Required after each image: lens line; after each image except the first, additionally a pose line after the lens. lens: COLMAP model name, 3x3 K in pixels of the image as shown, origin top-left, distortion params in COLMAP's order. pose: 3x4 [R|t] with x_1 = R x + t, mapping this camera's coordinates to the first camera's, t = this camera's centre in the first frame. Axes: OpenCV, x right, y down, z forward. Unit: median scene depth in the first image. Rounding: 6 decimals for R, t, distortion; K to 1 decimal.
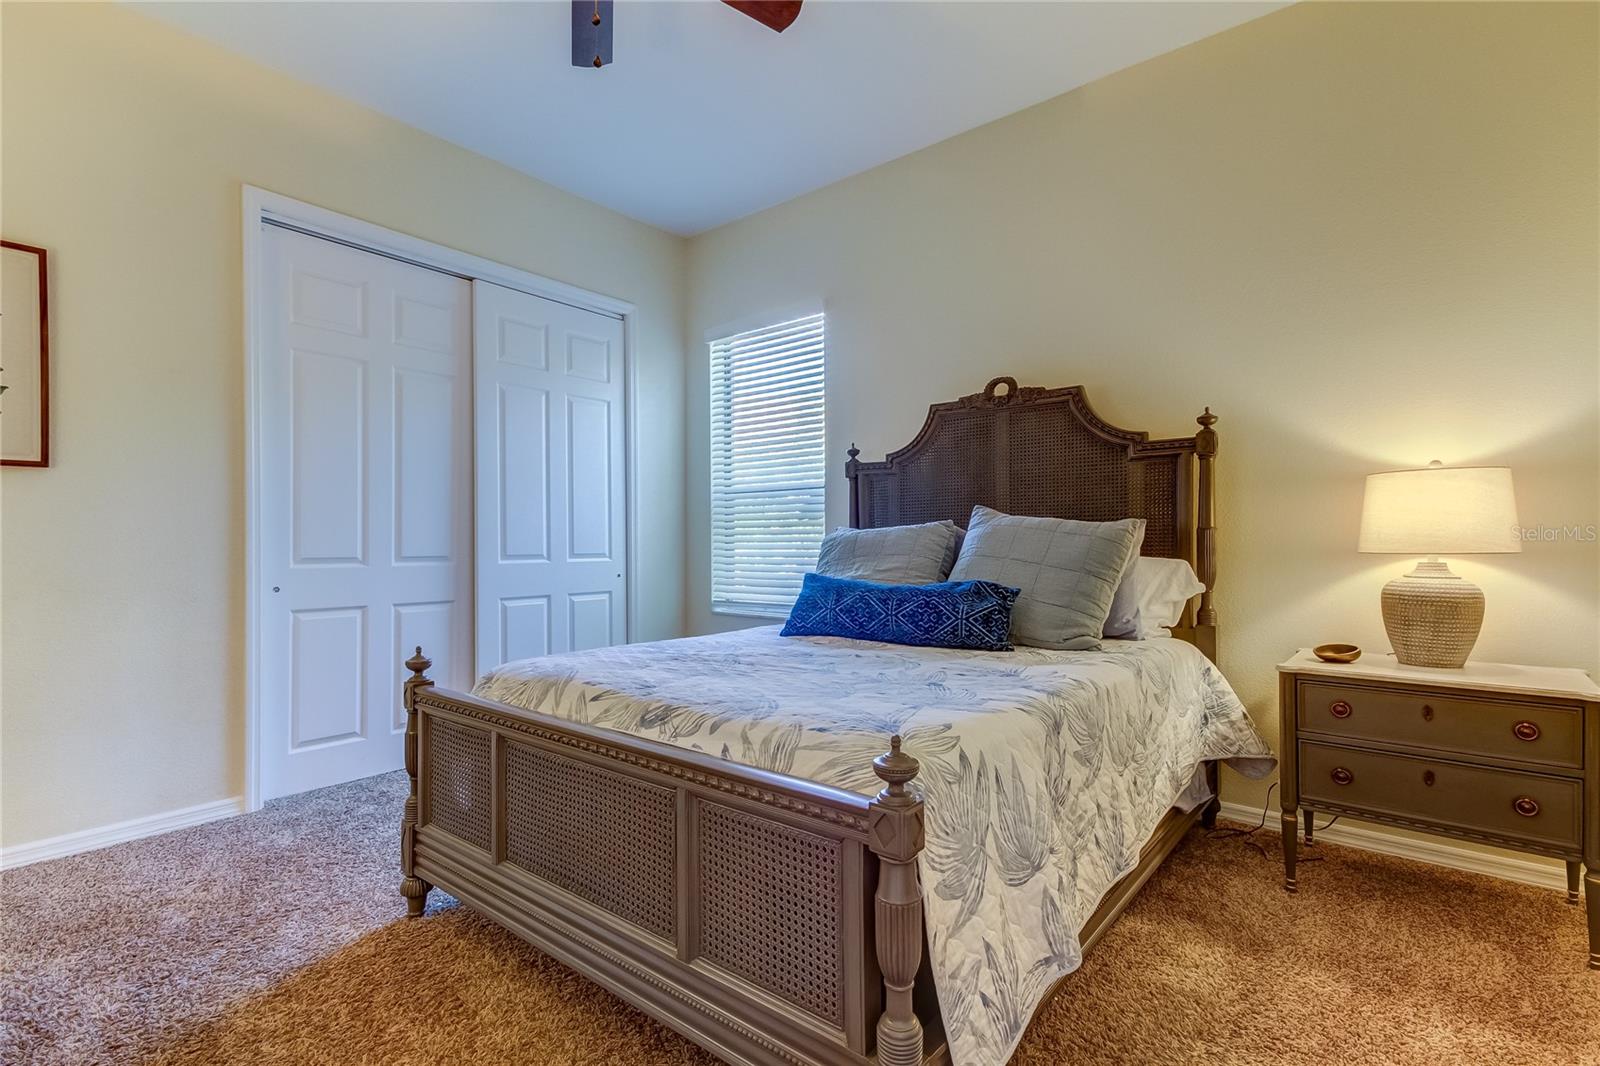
lens RADIAL K [[737.7, 0, 804.0], [0, 737.7, 539.6], [0, 0, 1]] dist [0.001360, -0.000636]
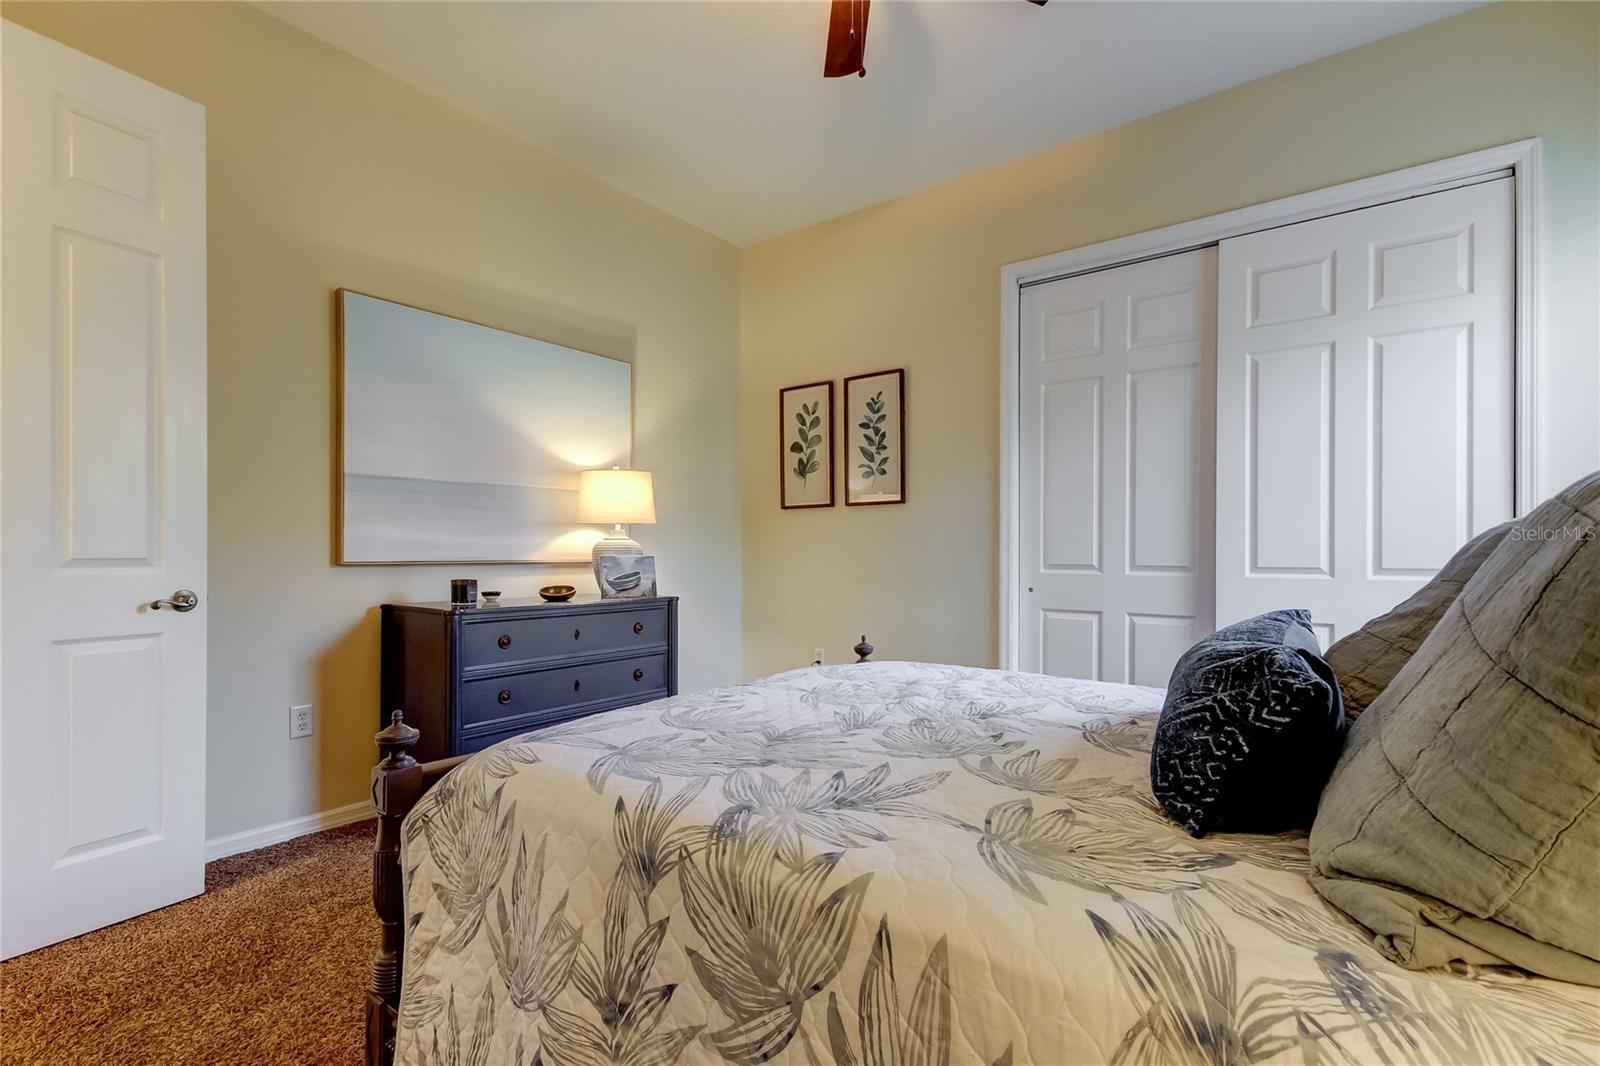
lens RADIAL K [[760.9, 0, 809.0], [0, 760.9, 555.3], [0, 0, 1]] dist [0.006074, 0.000182]
pose [[0.030936, 0.007130, -0.999496, 0.469653], [0.001923, 0.999972, 0.007193, 0.001936], [0.999520, -0.002145, 0.030921, 0.555177]]
